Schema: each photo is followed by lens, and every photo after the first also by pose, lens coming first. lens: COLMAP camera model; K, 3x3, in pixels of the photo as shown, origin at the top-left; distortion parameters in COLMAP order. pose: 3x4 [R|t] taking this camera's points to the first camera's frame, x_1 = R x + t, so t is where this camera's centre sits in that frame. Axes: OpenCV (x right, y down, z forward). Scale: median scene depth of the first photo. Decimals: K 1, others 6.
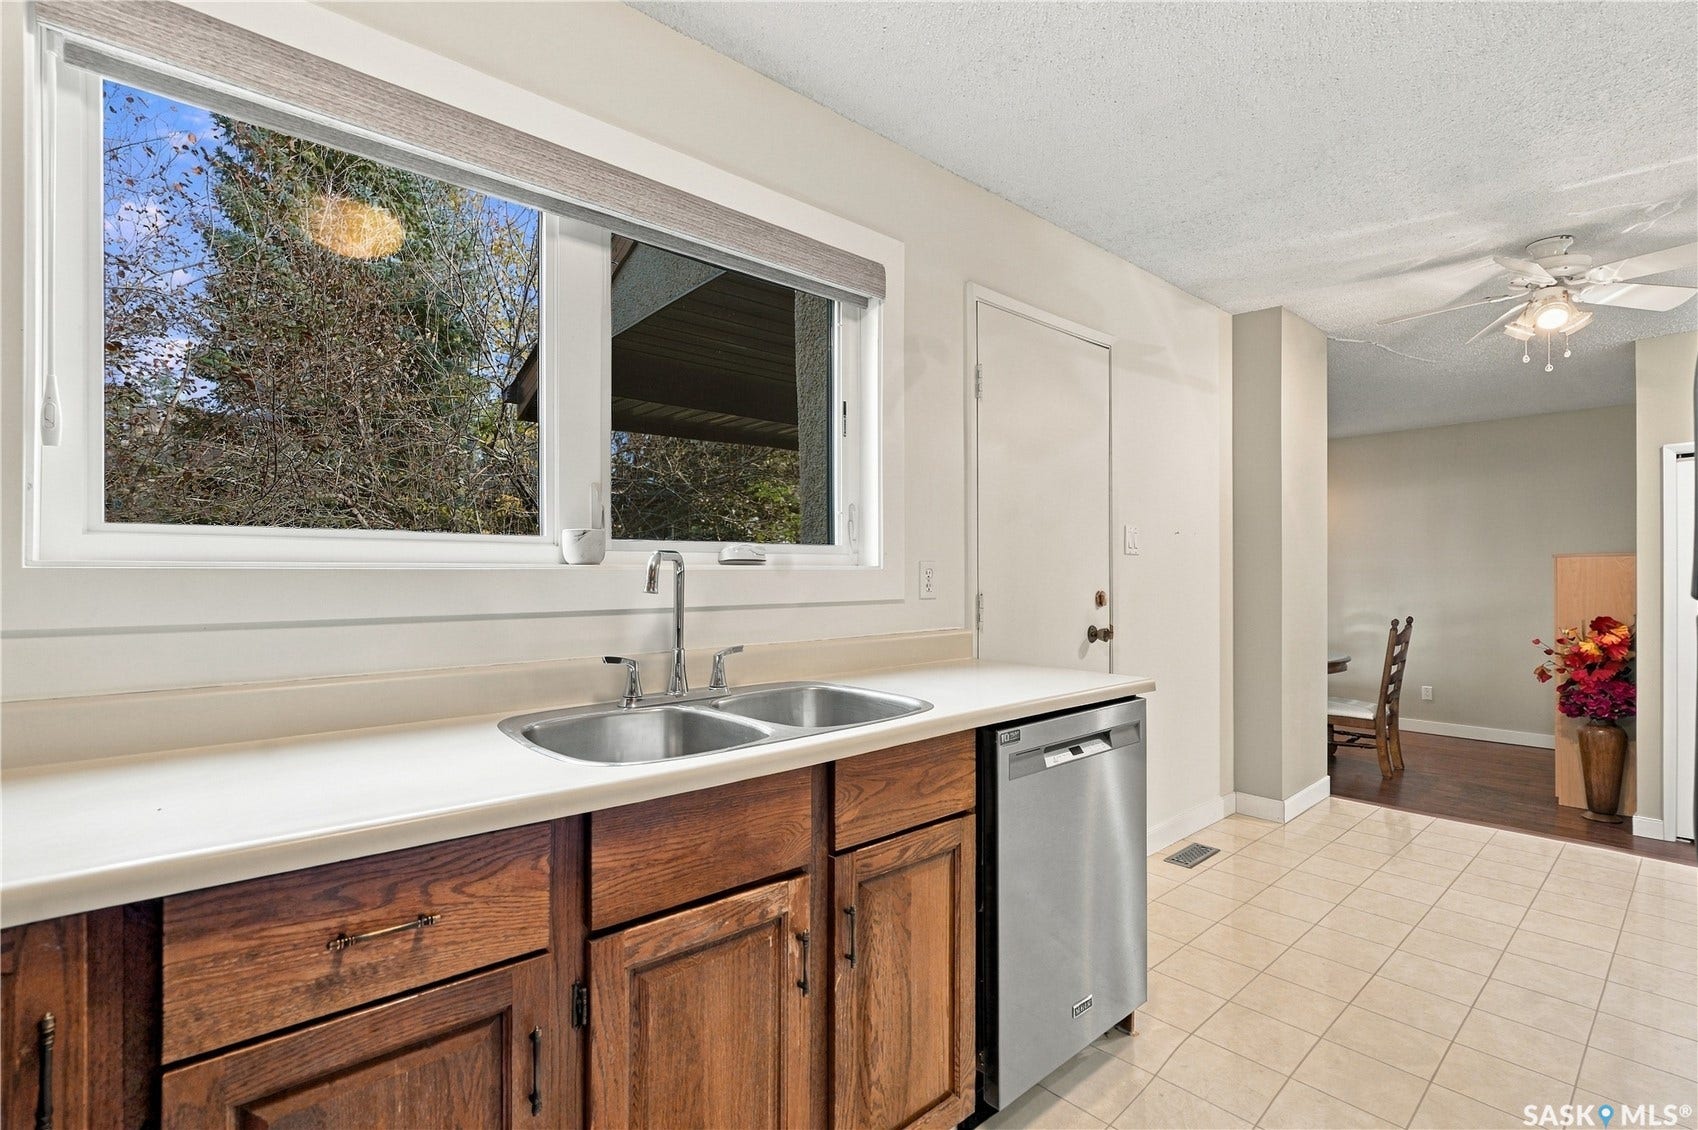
lens RADIAL K [[766.1, 0, 862.8], [0, 766.1, 583.3], [0, 0, 1]] dist [-0.004155, 0.002983]
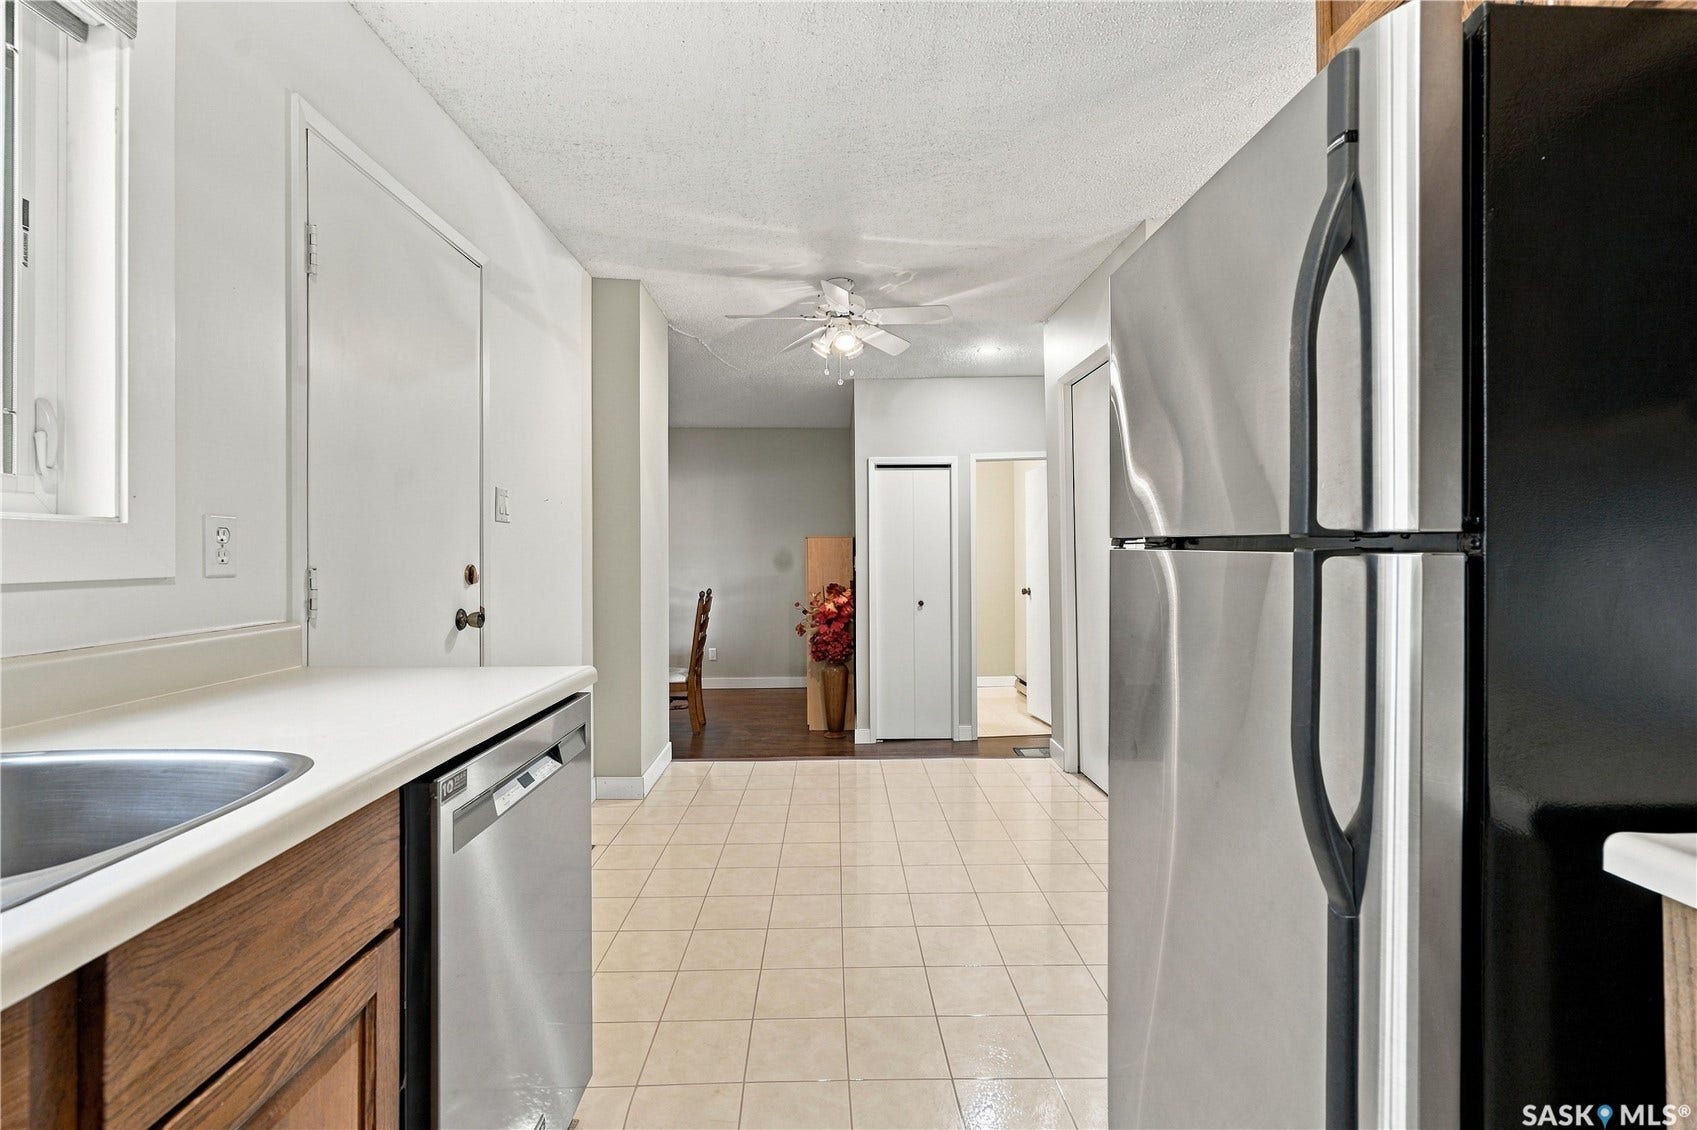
lens RADIAL K [[765.7, 0, 849.8], [0, 765.7, 550.7], [0, 0, 1]] dist [-0.004155, 0.002983]
pose [[0.649829, 0.004502, 0.760067, -0.036661], [0.010390, 0.999836, -0.014805, 0.010341], [-0.760010, 0.017518, 0.649676, 0.167658]]
